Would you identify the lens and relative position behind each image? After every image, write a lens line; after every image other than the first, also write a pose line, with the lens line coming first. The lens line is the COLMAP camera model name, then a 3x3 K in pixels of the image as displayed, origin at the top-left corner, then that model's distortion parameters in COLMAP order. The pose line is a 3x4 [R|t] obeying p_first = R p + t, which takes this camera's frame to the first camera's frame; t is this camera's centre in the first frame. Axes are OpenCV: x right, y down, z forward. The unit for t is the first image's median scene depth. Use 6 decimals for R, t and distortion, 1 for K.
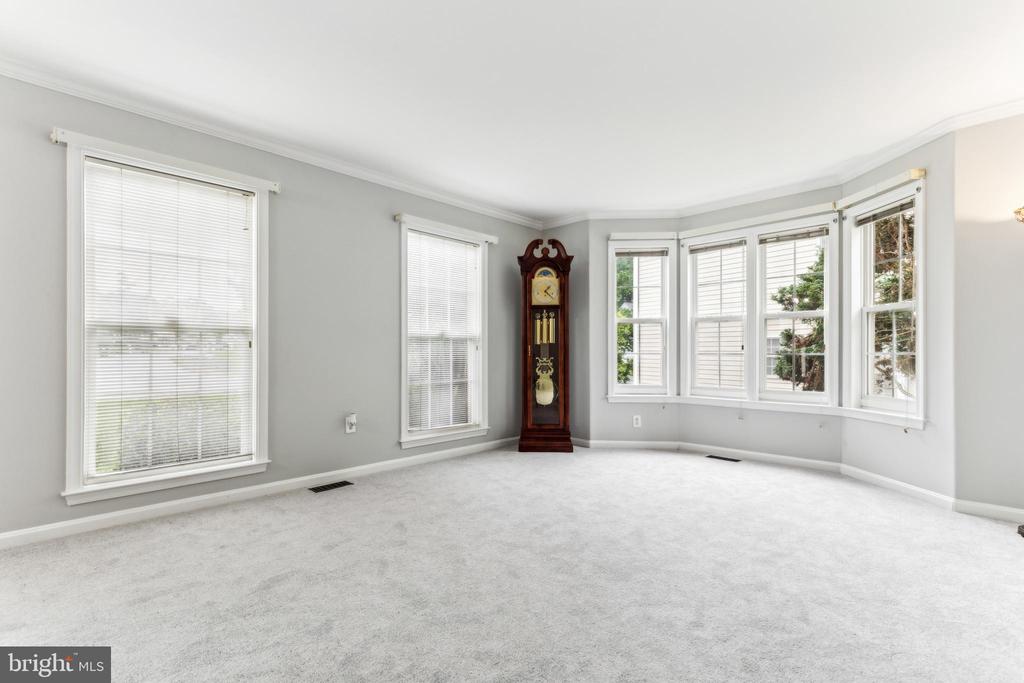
lens RADIAL K [[466.2, 0, 511.0], [0, 466.2, 349.4], [0, 0, 1]] dist [0.001059, 0.000113]
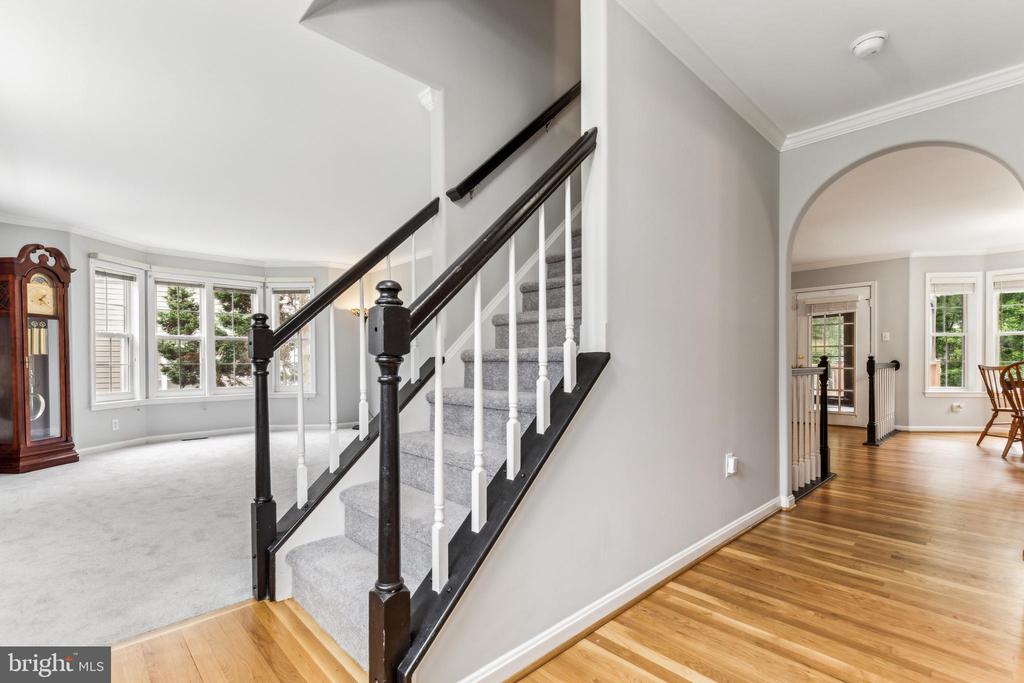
lens RADIAL K [[466.2, 0, 511.0], [0, 466.2, 349.4], [0, 0, 1]] dist [0.001059, 0.000113]
pose [[0.026978, 0.025752, 0.999304, -0.849528], [0.000737, 0.999667, -0.025782, 0.002124], [-0.999636, 0.001432, 0.026950, 0.015673]]
